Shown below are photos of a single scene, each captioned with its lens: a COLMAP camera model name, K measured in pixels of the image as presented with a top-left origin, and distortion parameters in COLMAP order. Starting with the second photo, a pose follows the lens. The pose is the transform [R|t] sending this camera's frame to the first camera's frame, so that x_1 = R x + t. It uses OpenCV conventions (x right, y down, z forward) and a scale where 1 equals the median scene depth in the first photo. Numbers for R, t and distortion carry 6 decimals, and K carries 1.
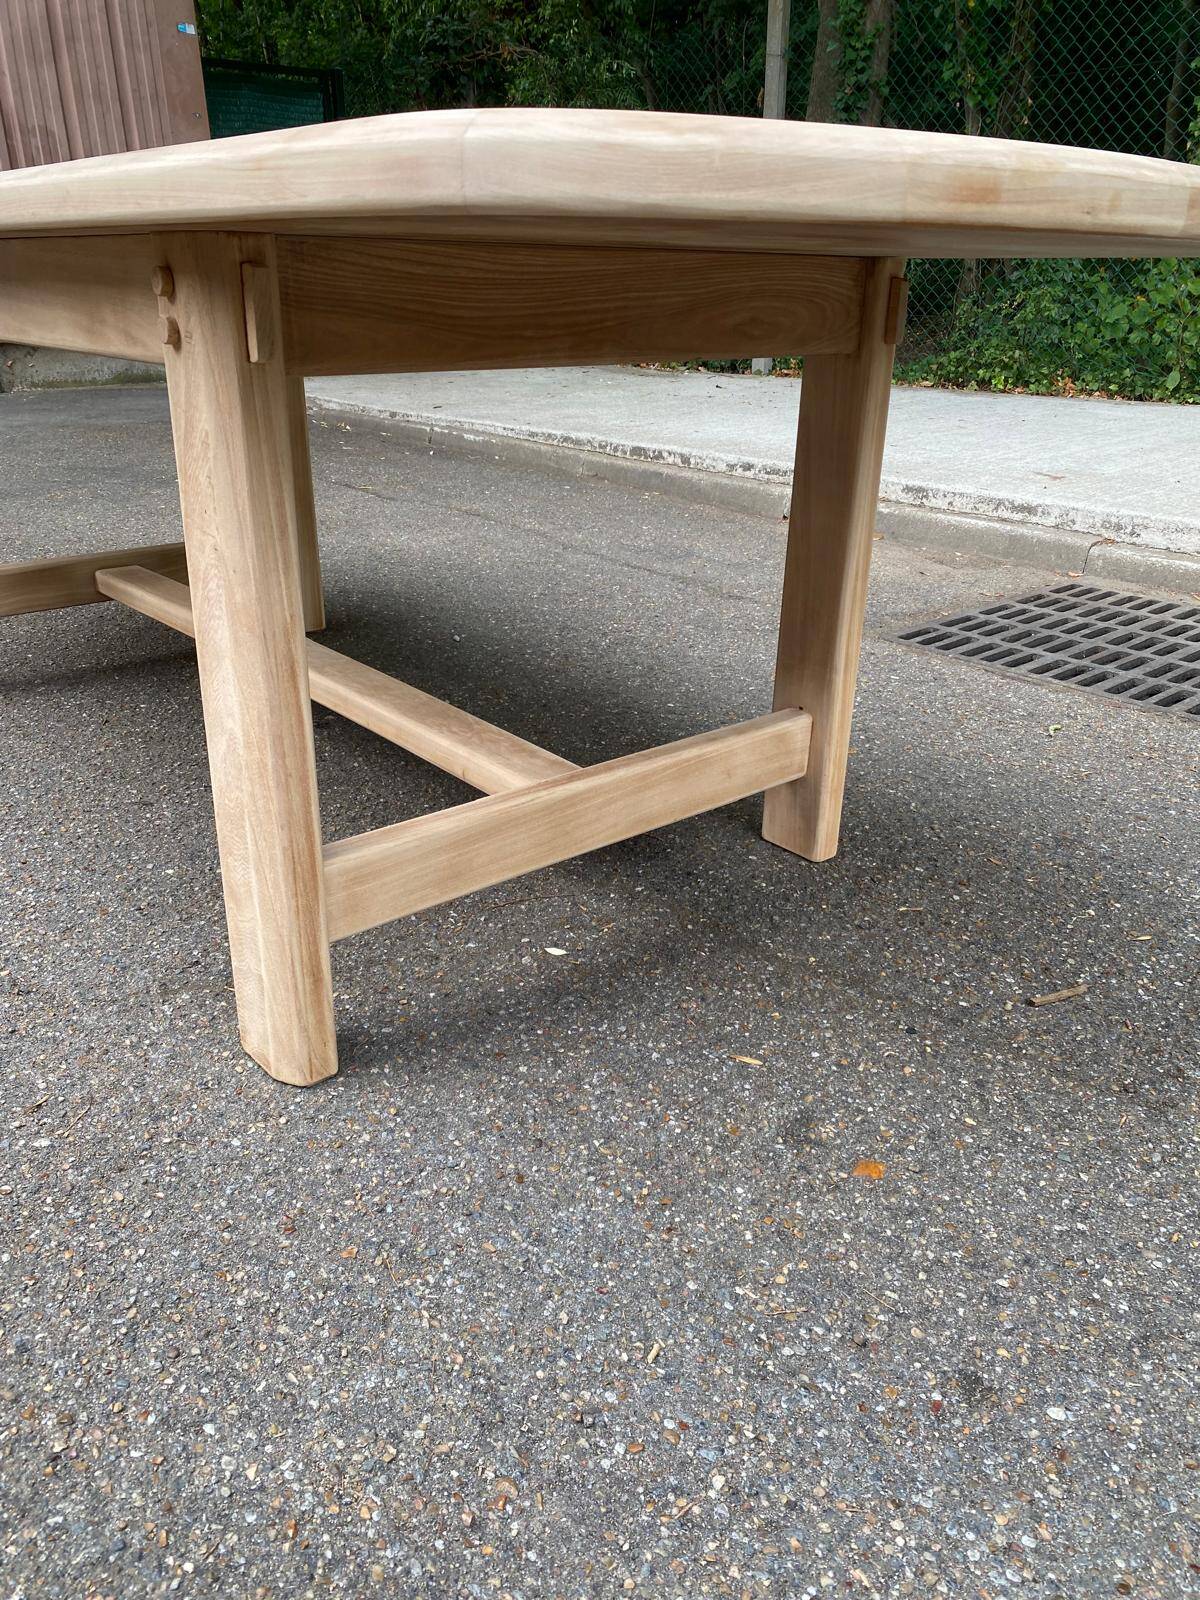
lens RADIAL K [[1214.6, 0, 610.5], [0, 1214.6, 790.6], [0, 0, 1]] dist [0.035731, -0.048410]
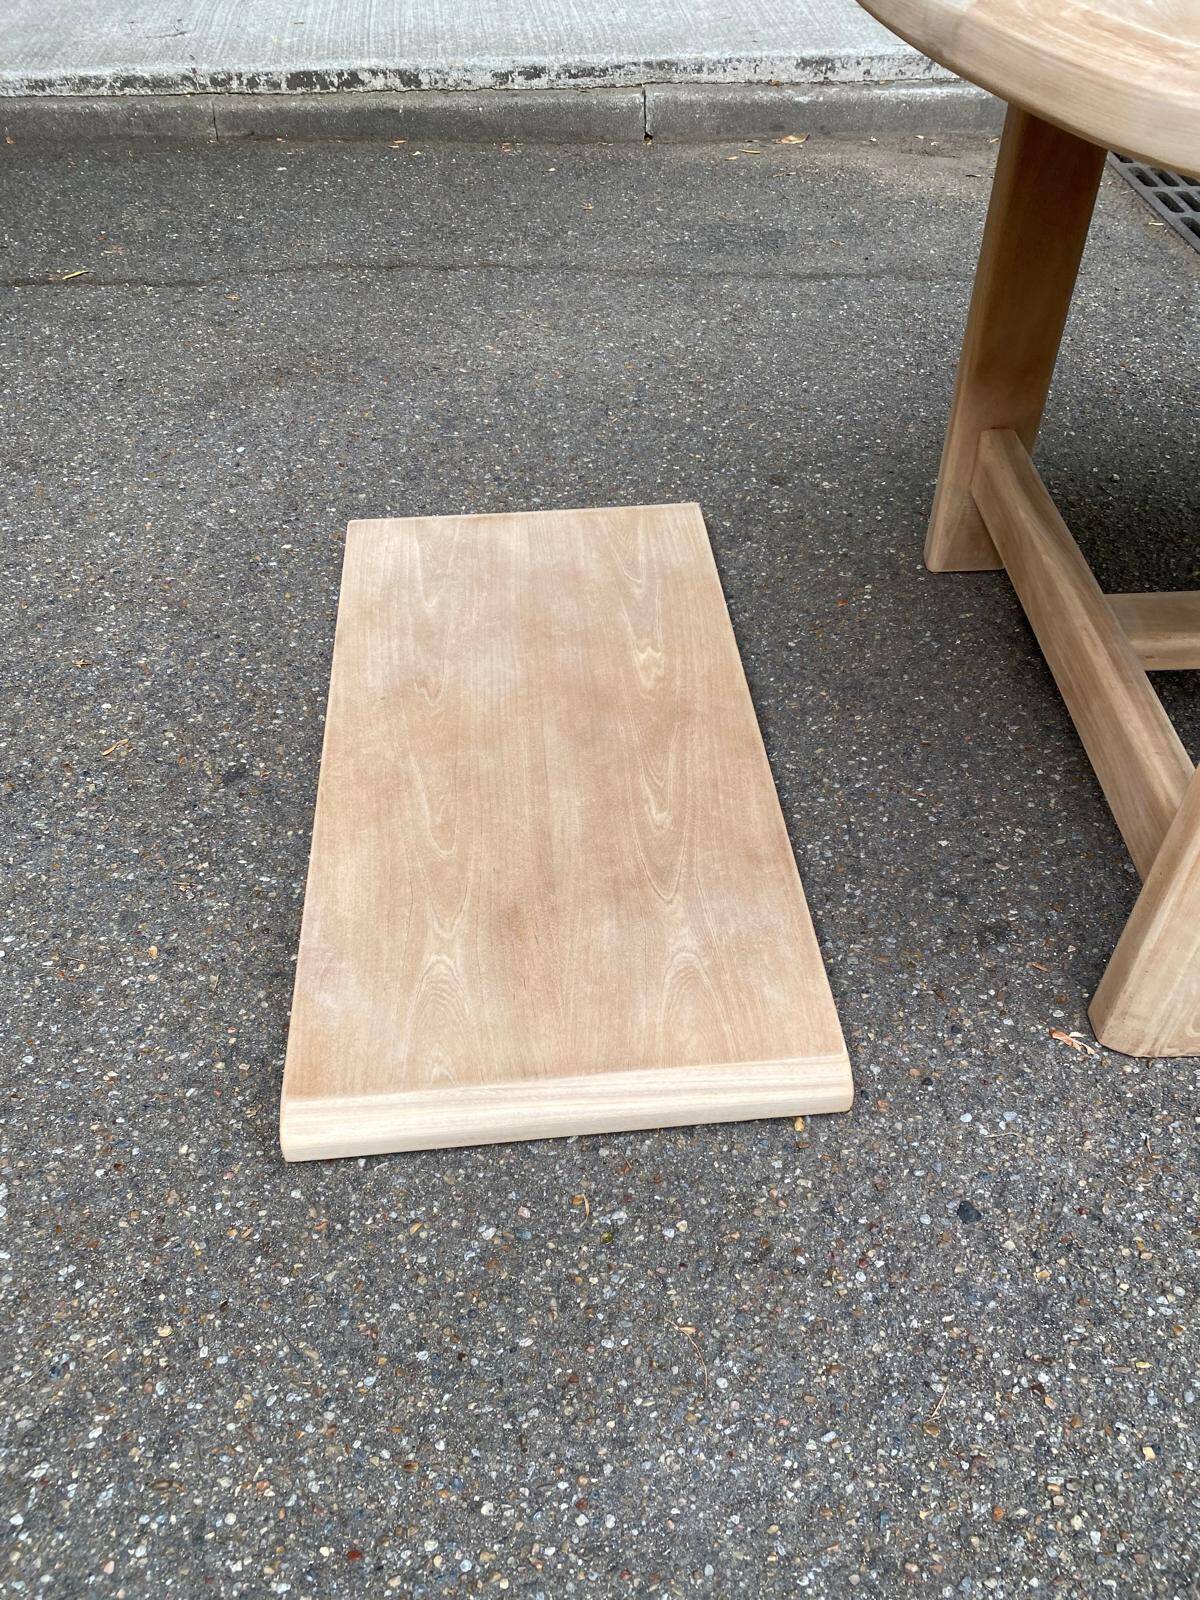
lens RADIAL K [[1218.6, 0, 629.7], [0, 1218.6, 797.3], [0, 0, 1]] dist [0.013593, -0.007108]
pose [[0.630961, -0.554411, 0.542694, -0.721926], [0.316322, 0.822572, 0.472563, -0.361821], [-0.708399, -0.126503, 0.694383, 0.627094]]
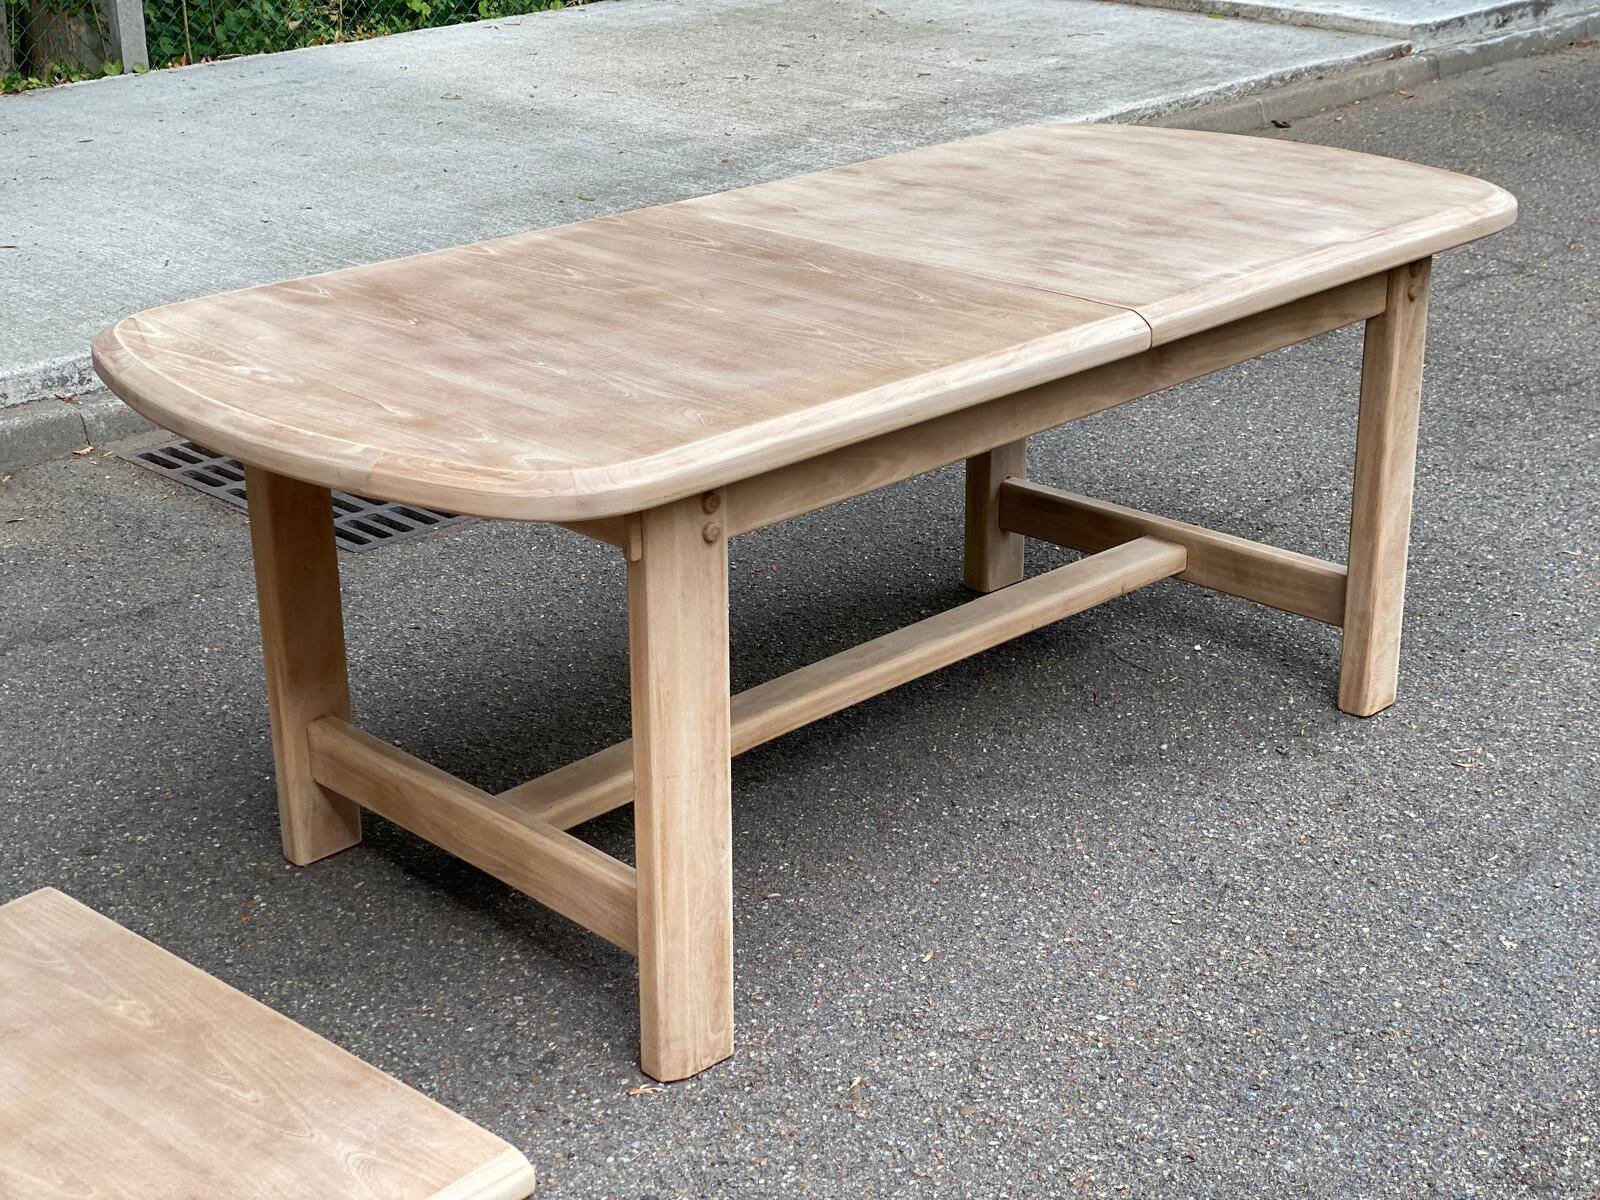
lens RADIAL K [[2360.0, 0, 784.2], [0, 2360.0, 603.7], [0, 0, 1]] dist [0.161309, -0.161654]
pose [[-0.053607, -0.383741, 0.921884, -1.287324], [0.401565, 0.836986, 0.371752, -0.572989], [-0.914260, 0.390125, 0.109229, 0.552292]]
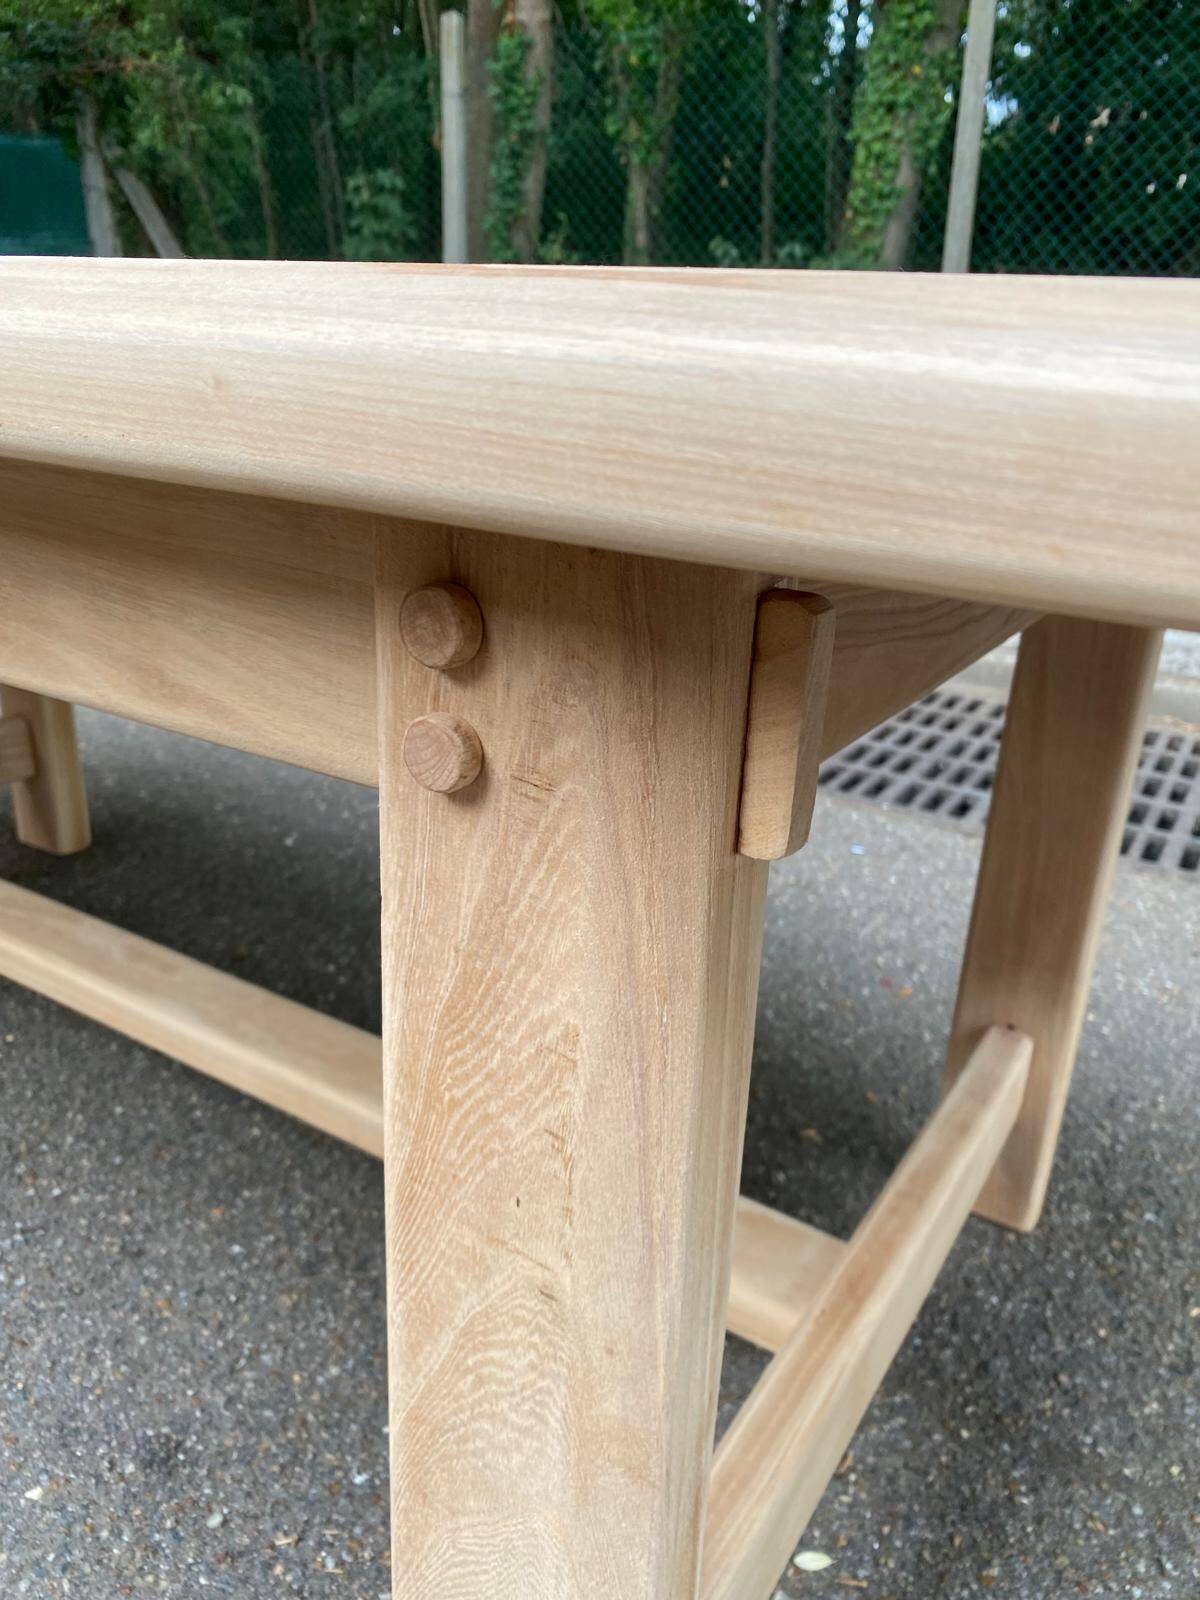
lens RADIAL K [[1231.3, 0, 620.4], [0, 1231.3, 782.4], [0, 0, 1]] dist [0.001960, -0.001346]
pose [[0.953370, -0.079429, 0.291164, -0.136958], [0.089426, 0.995769, -0.021168, -0.117859], [-0.288250, 0.046218, 0.956439, 0.216536]]
